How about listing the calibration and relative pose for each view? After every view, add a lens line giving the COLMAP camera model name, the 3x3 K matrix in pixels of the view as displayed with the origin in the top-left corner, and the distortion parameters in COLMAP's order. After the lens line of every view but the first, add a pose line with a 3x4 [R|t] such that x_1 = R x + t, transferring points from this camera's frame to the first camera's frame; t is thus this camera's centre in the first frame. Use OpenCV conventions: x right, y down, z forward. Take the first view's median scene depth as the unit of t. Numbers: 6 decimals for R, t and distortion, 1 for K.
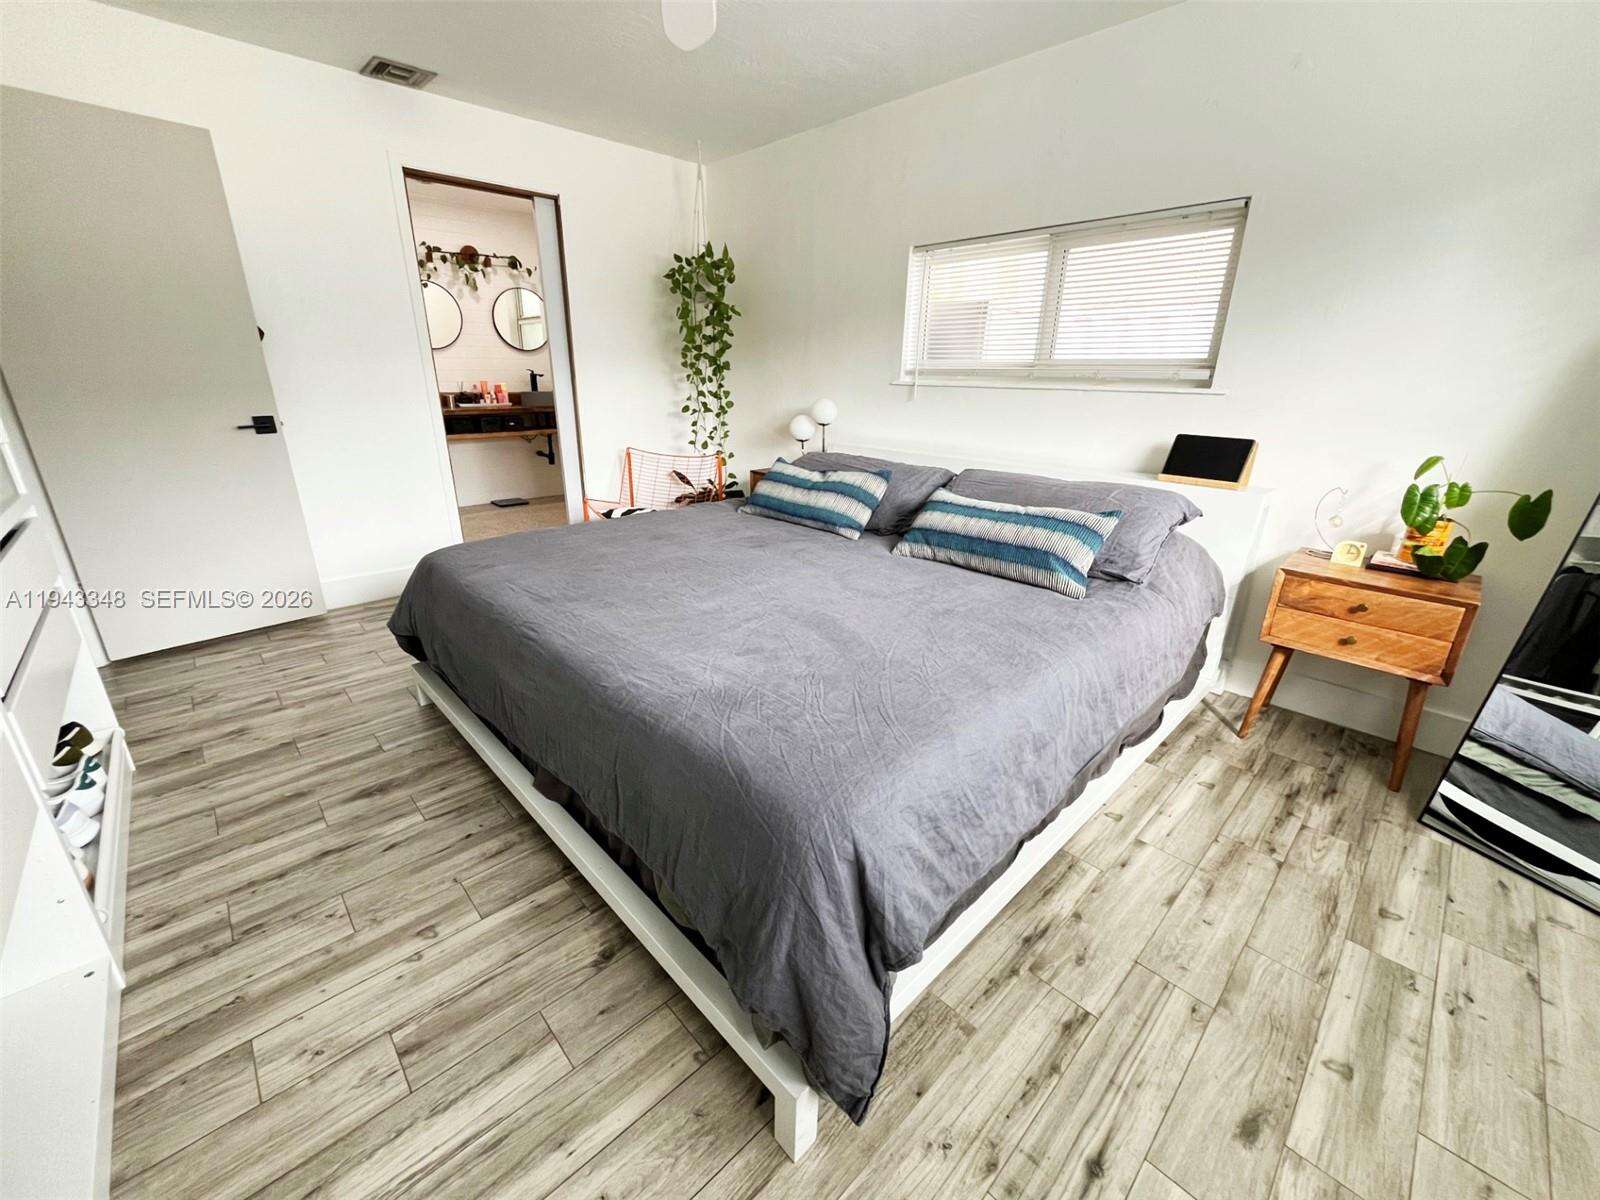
lens RADIAL K [[644.9, 0, 800.0], [0, 644.9, 594.6], [0, 0, 1]] dist [-0.006204, 0.001604]
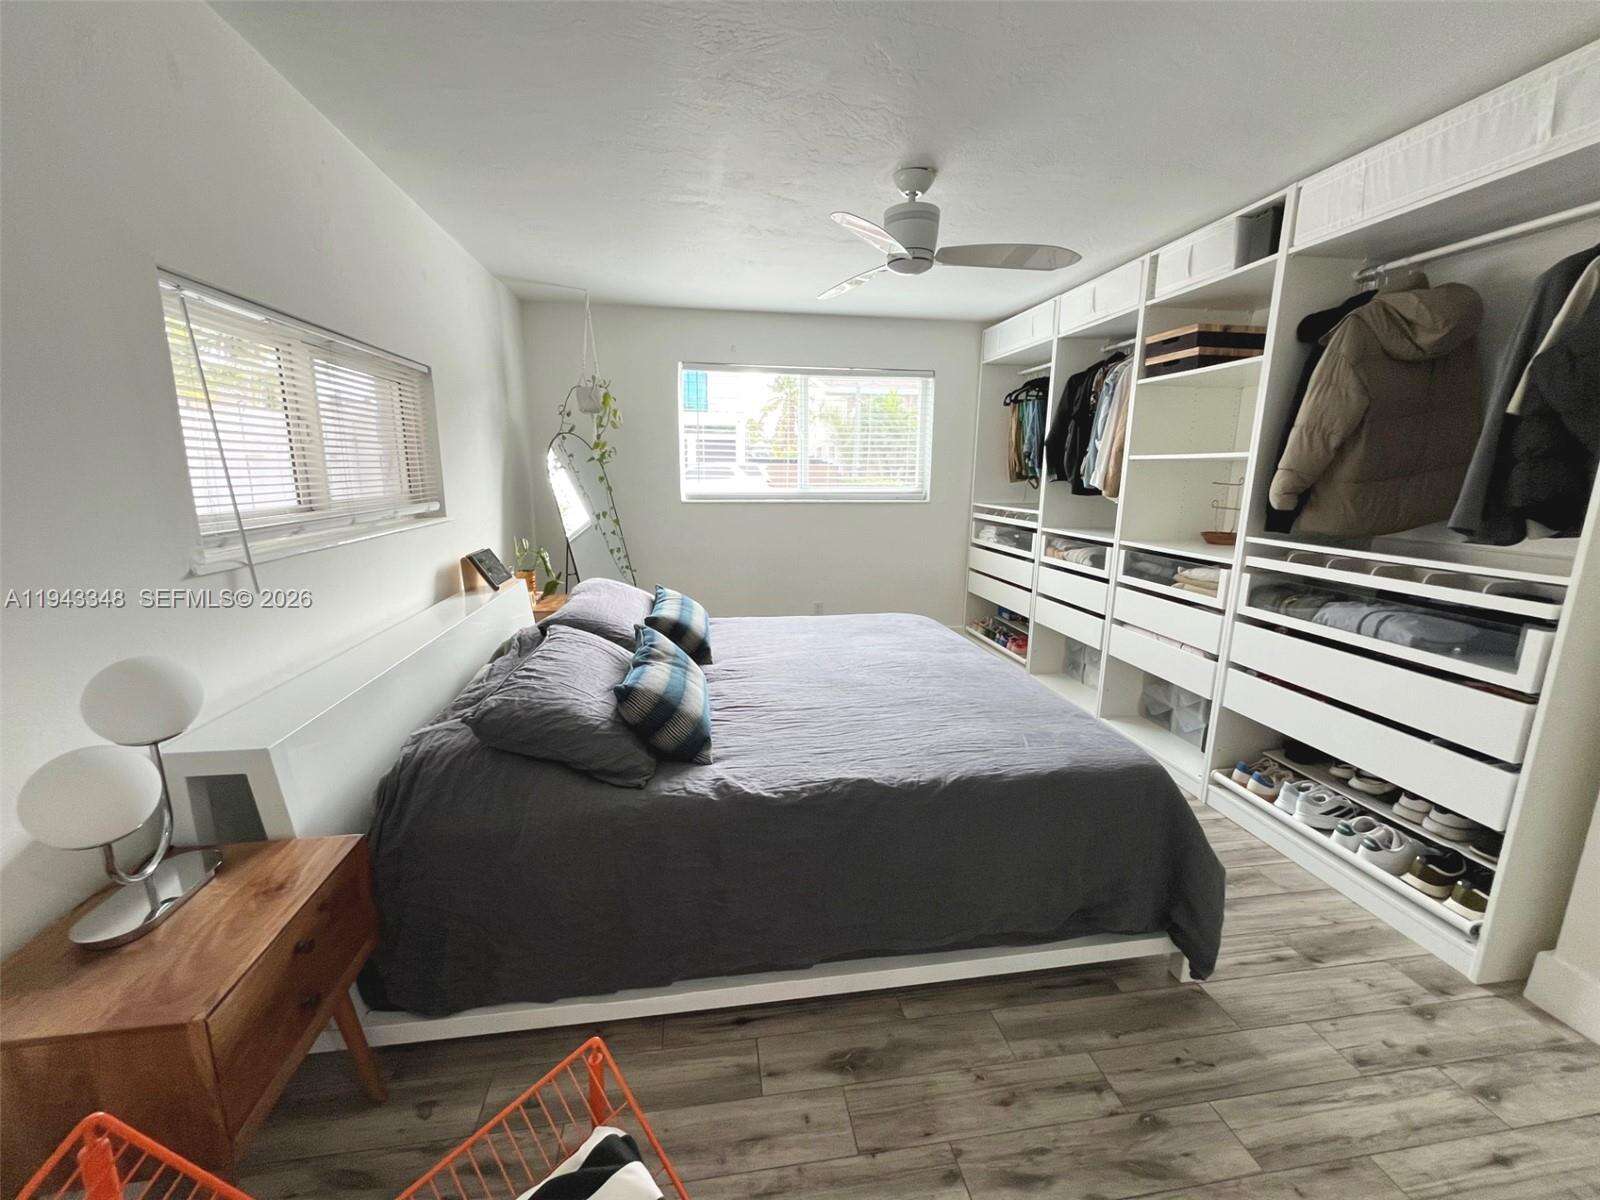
lens RADIAL K [[644.9, 0, 789.5], [0, 644.9, 600.7], [0, 0, 1]] dist [-0.006204, 0.001604]
pose [[-0.810564, -0.134817, 0.569921, -0.500401], [0.174056, 0.873716, 0.454230, -0.539160], [-0.559187, 0.467381, -0.684737, 1.345871]]
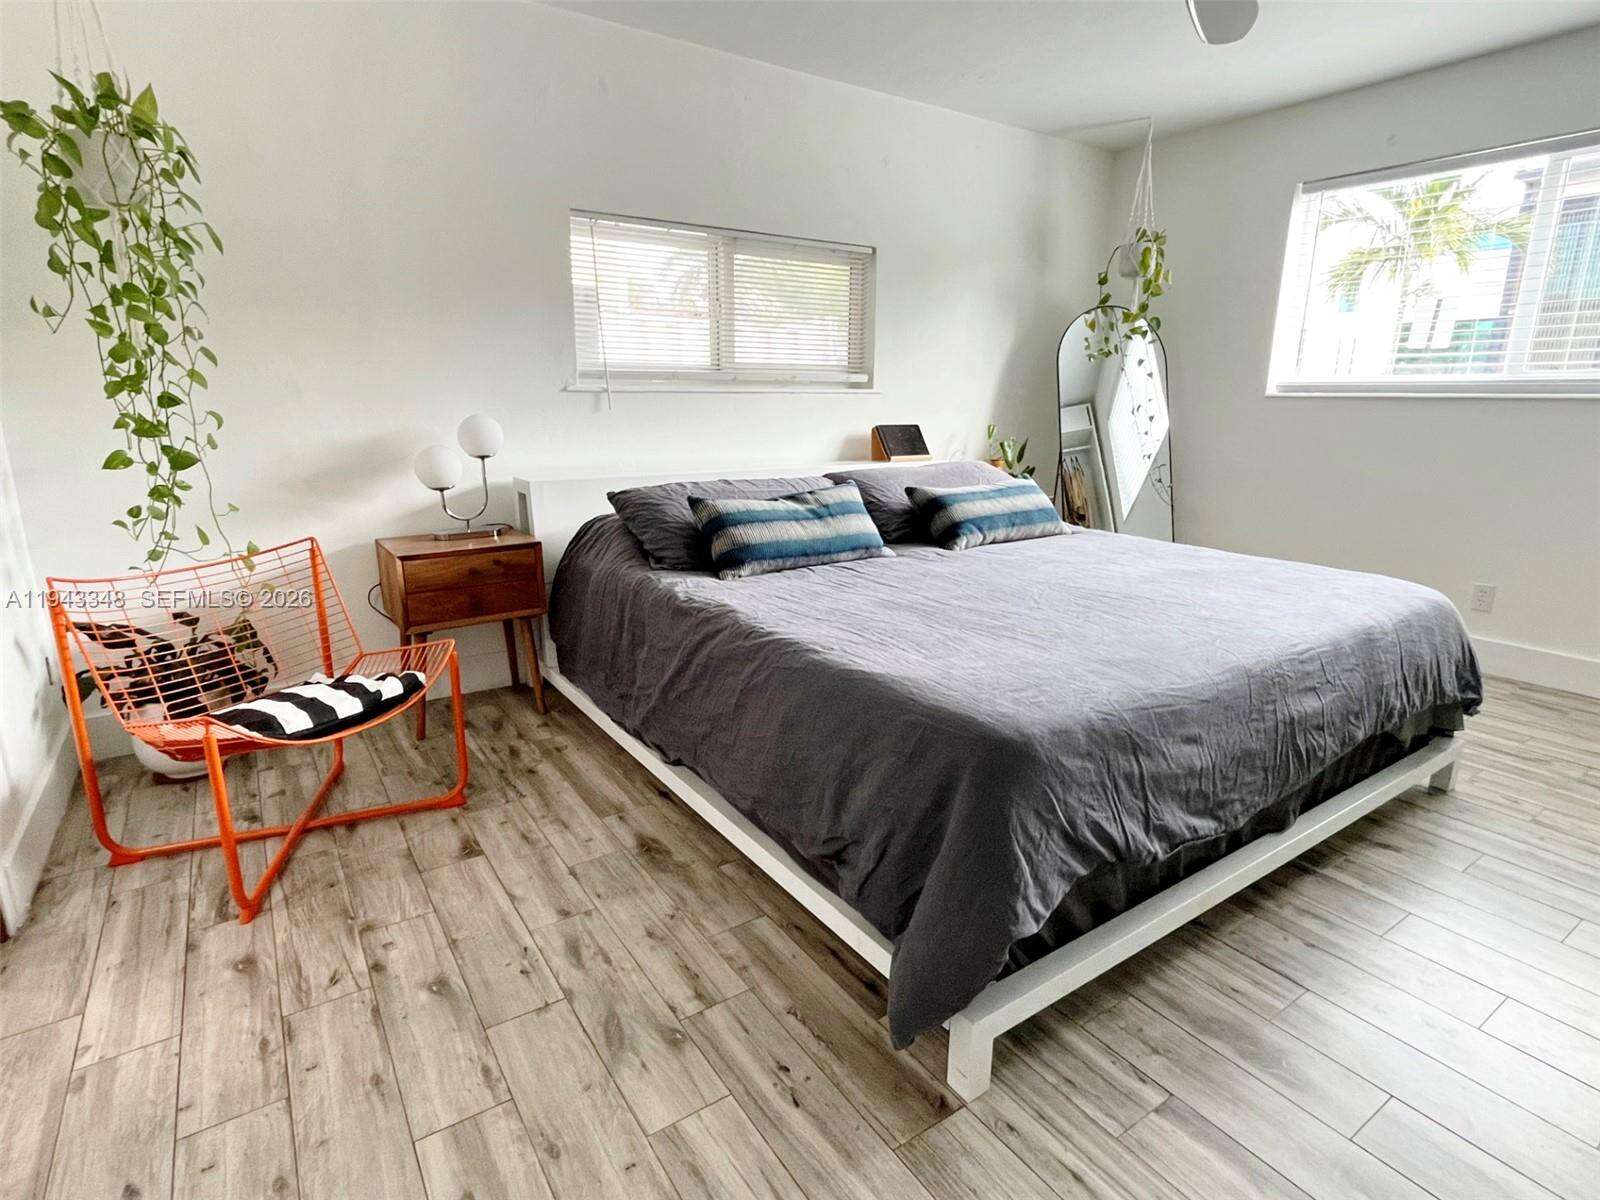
lens RADIAL K [[807.8, 0, 788.6], [0, 807.8, 601.0], [0, 0, 1]] dist [-0.001338, 0.001395]
pose [[0.174611, -0.257824, 0.950283, -0.907355], [0.317805, 0.928214, 0.193441, -0.257272], [-0.931939, 0.268228, 0.244014, 0.770378]]
